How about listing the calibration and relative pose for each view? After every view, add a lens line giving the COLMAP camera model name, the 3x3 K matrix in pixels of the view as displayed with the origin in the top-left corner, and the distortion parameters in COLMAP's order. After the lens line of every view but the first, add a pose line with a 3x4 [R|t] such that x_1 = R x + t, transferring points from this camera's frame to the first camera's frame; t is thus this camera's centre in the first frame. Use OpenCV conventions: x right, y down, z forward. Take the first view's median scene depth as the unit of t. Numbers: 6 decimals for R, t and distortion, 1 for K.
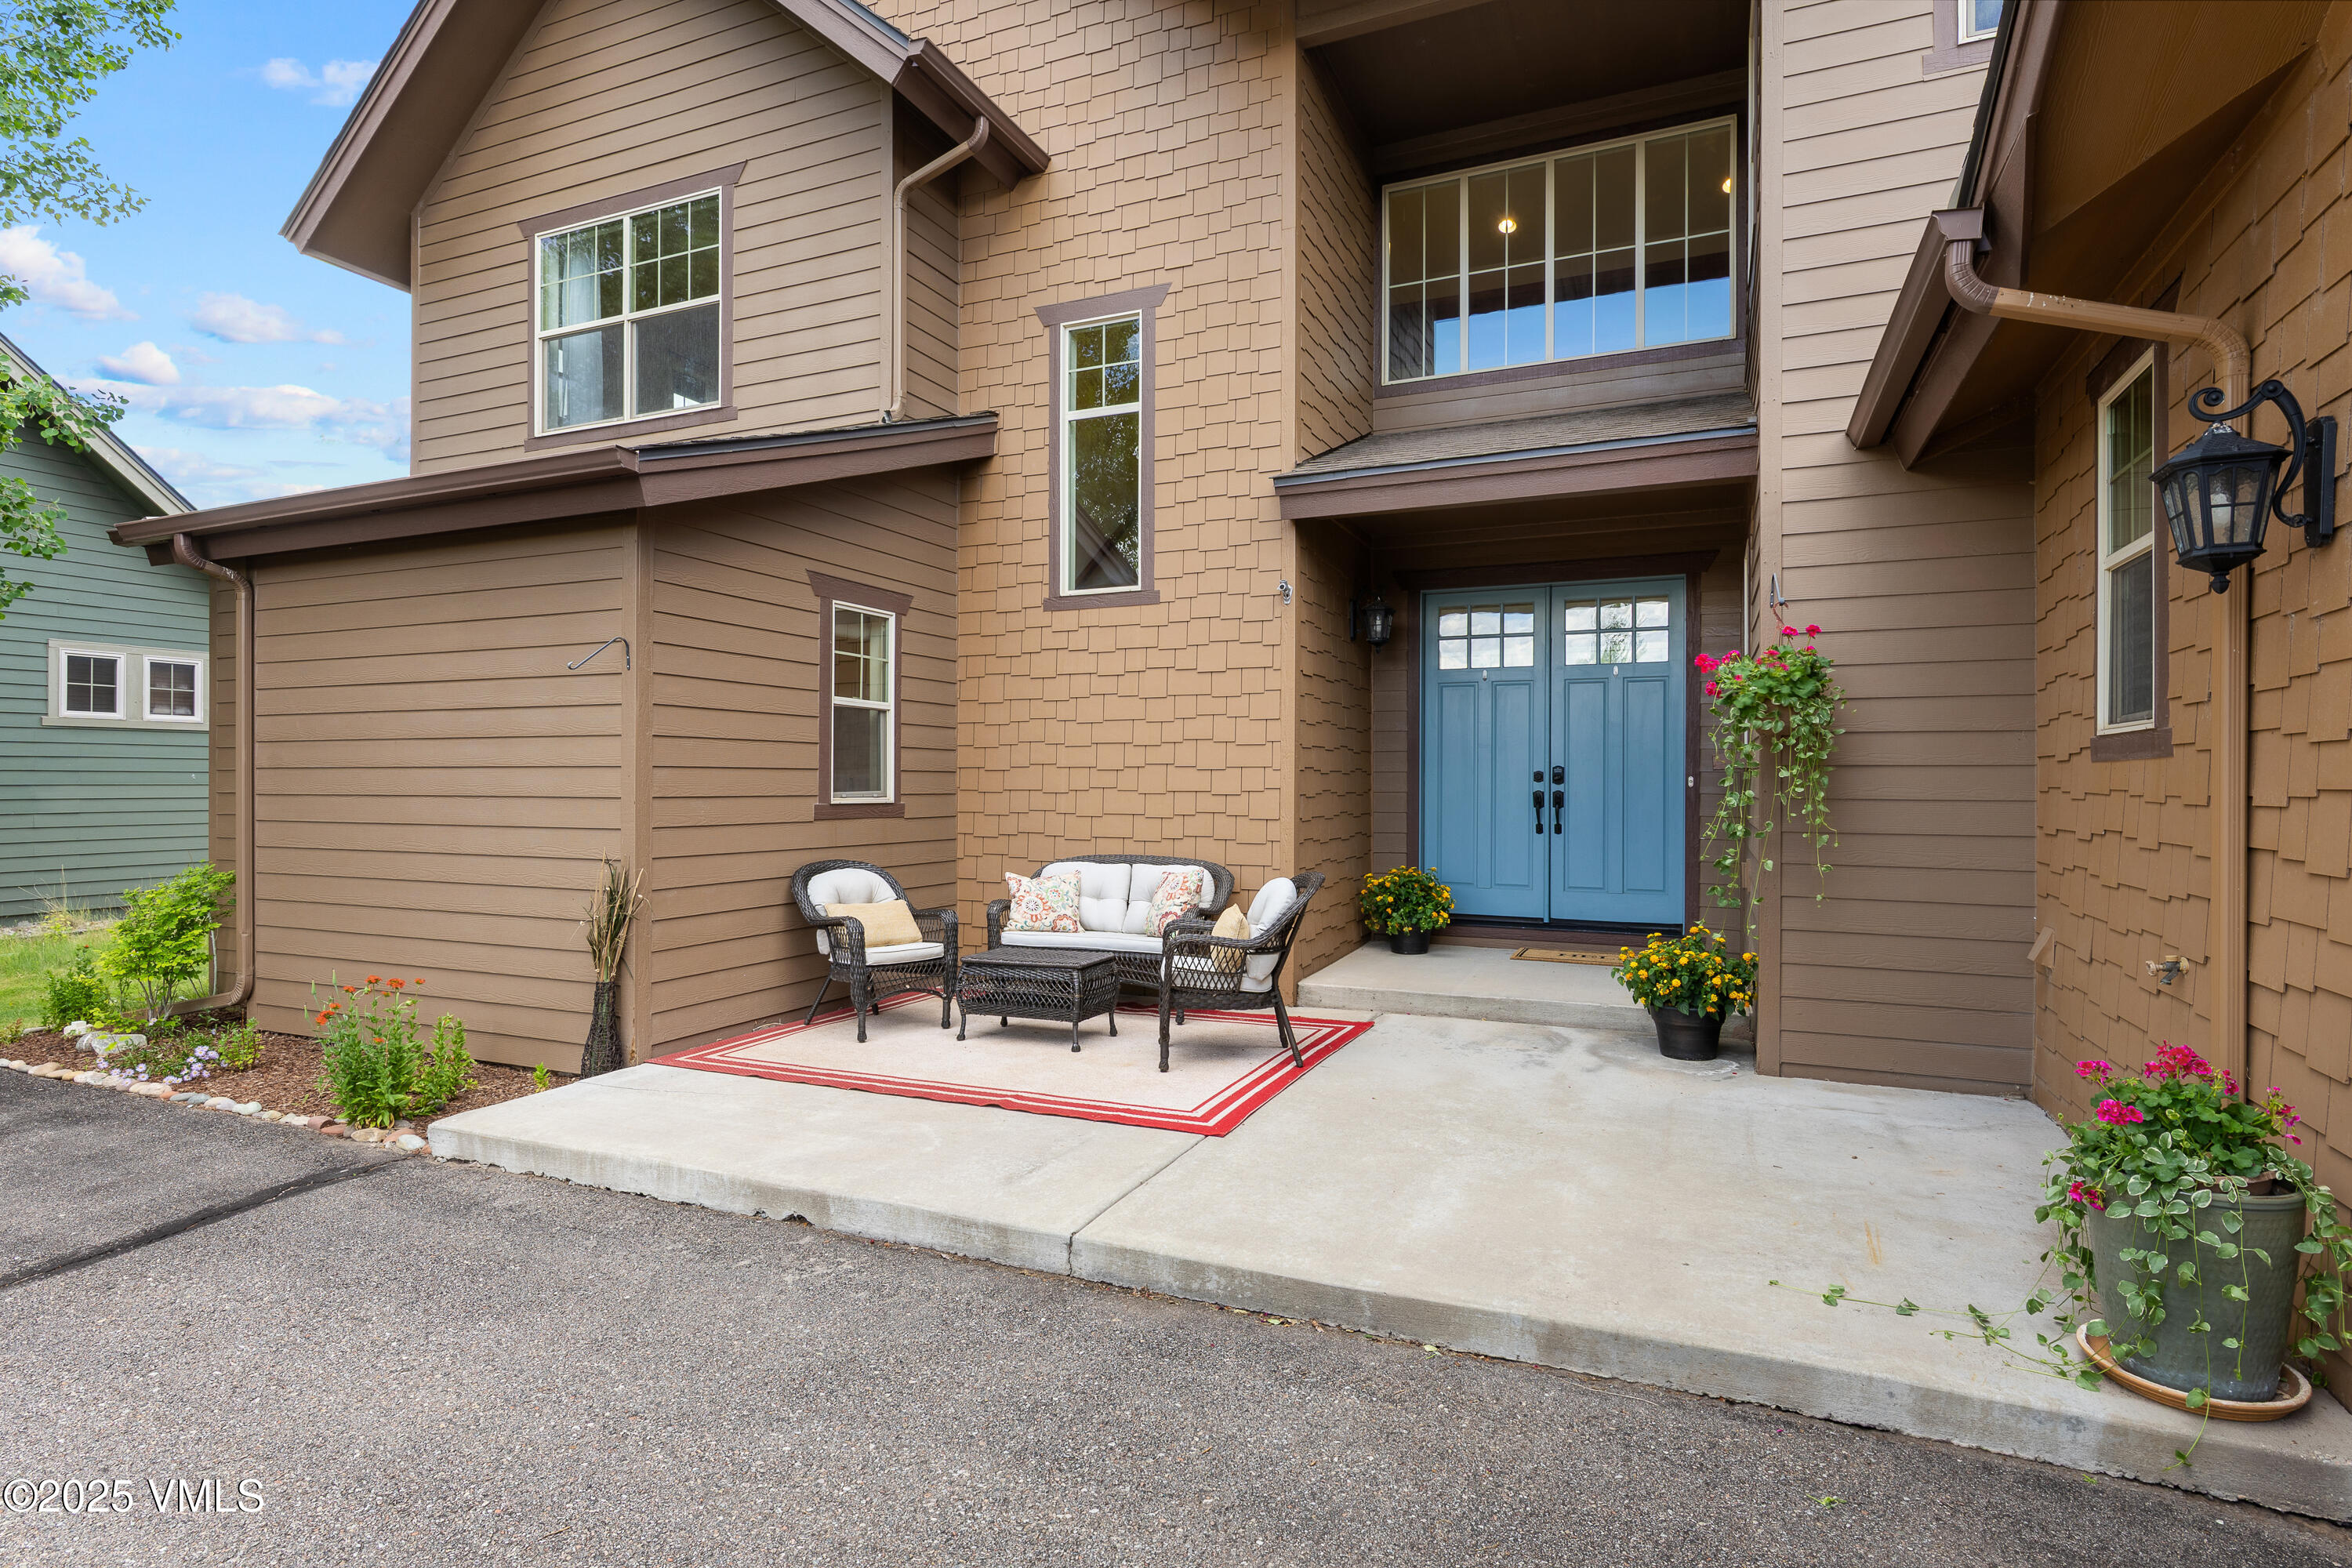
lens RADIAL K [[1226.7, 0, 1181.1], [0, 1226.7, 765.8], [0, 0, 1]] dist [0.002569, 0.000284]
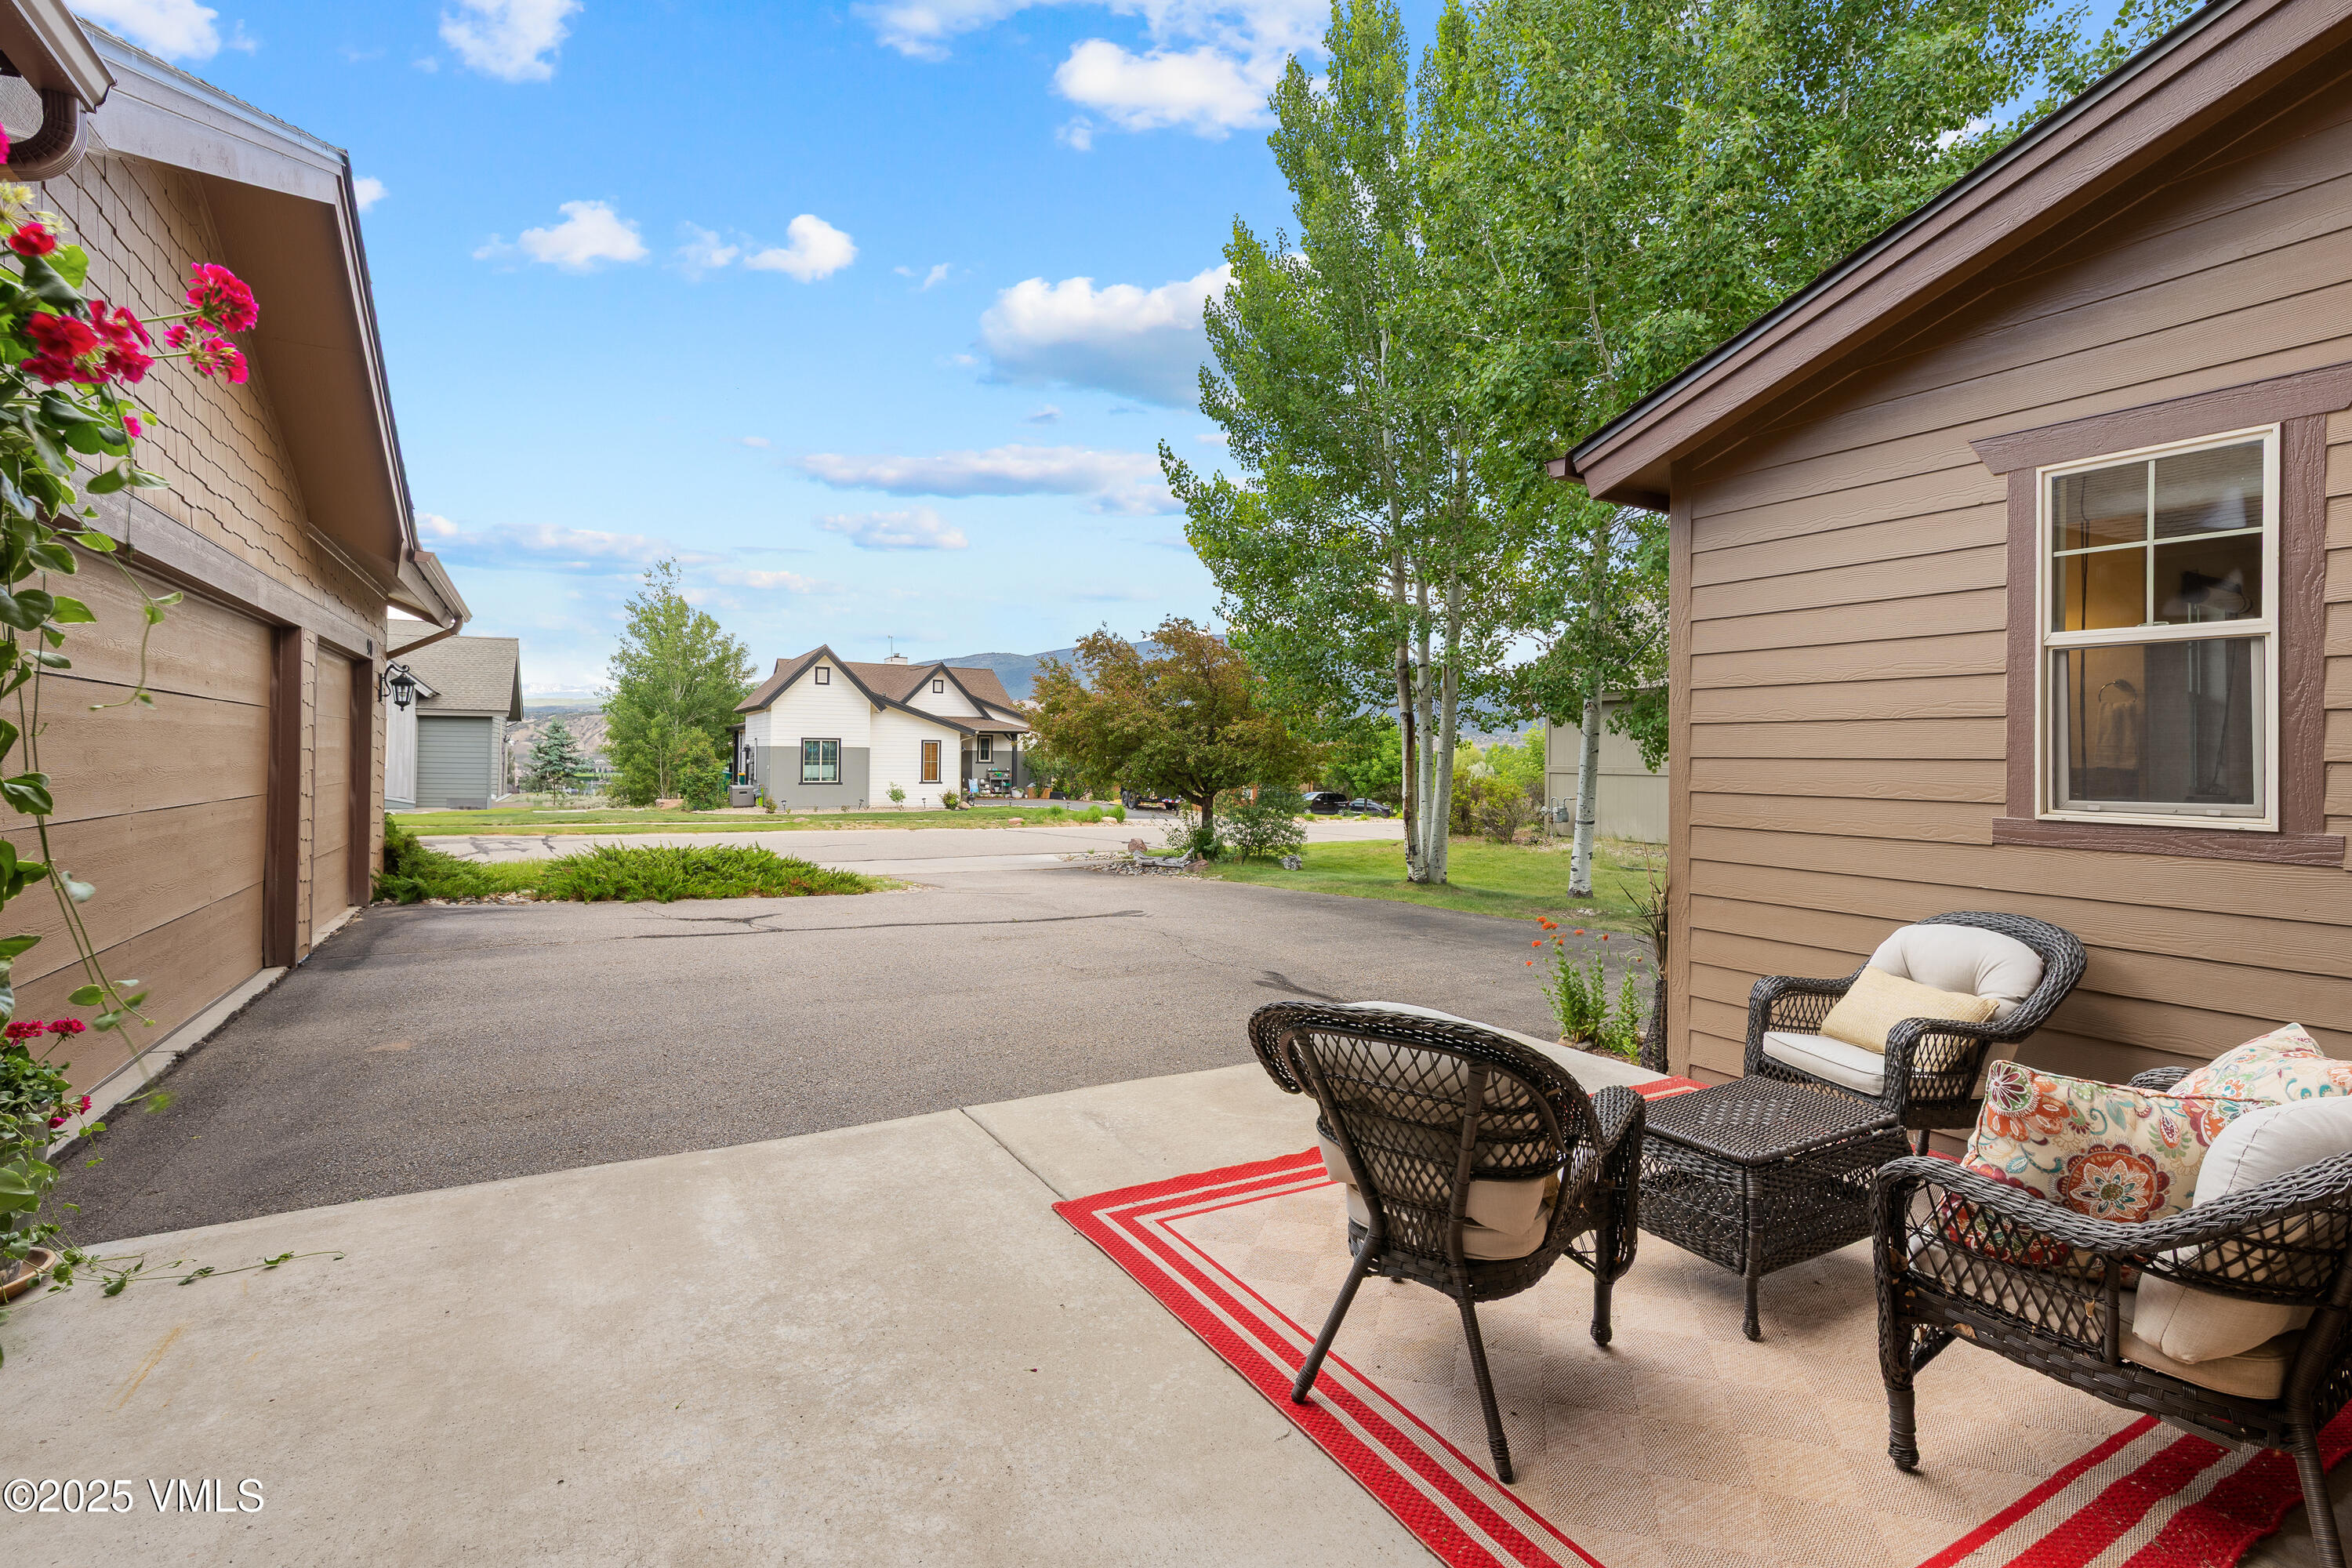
lens RADIAL K [[1069.8, 0, 1181.2], [0, 1069.8, 768.9], [0, 0, 1]] dist [0.000701, -0.001240]
pose [[-0.599295, 0.001253, -0.800527, 0.582604], [0.000729, 0.999999, 0.001020, 0.009611], [0.800528, 0.000028, -0.599295, 1.575807]]
